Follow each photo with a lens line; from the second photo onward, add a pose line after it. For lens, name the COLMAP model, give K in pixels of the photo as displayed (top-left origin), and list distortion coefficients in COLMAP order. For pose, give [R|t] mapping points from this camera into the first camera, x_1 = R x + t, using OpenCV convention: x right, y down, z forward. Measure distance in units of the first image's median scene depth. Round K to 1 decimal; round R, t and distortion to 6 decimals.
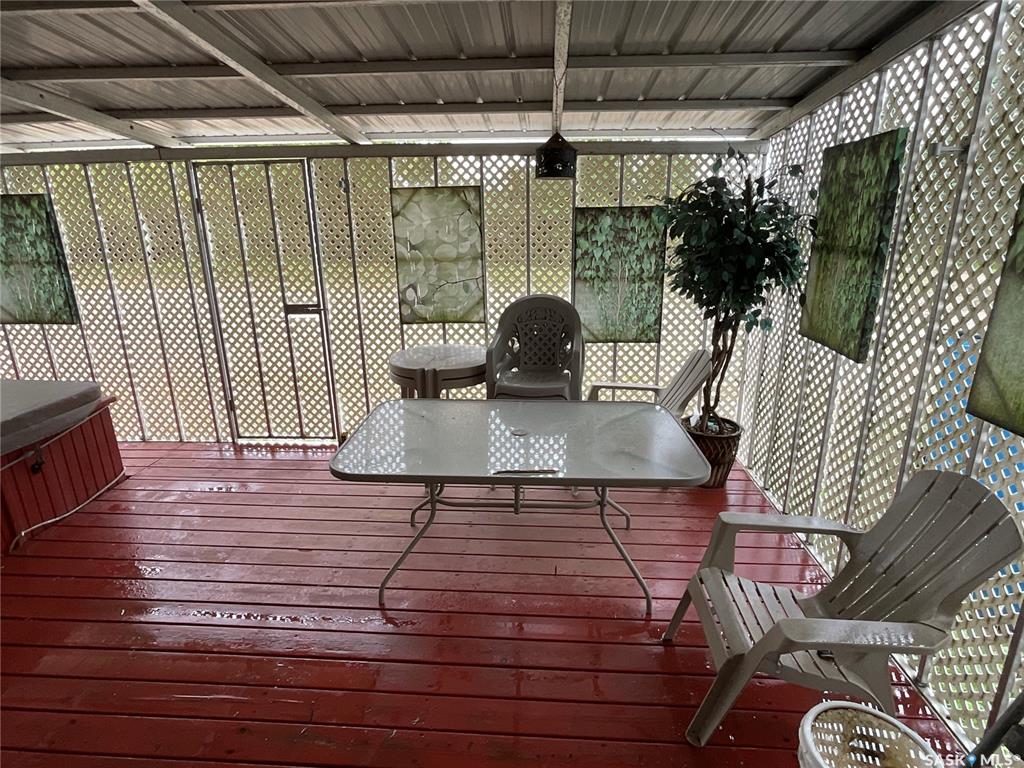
lens RADIAL K [[555.8, 0, 510.8], [0, 555.8, 386.6], [0, 0, 1]] dist [0.003409, 0.001305]
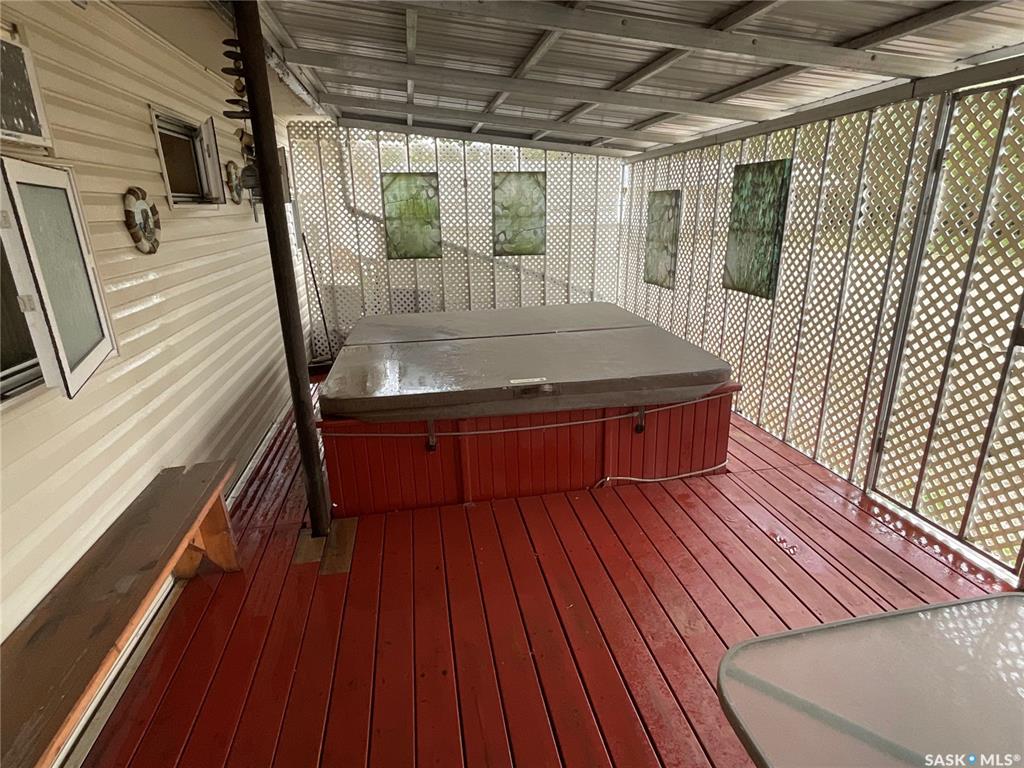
lens RADIAL K [[555.8, 0, 509.1], [0, 555.8, 384.6], [0, 0, 1]] dist [0.003409, 0.001305]
pose [[0.230542, 0.309478, -0.922537, 0.026699], [-0.261014, 0.932999, 0.247760, -0.096878], [0.937402, 0.183676, 0.295874, 0.339985]]
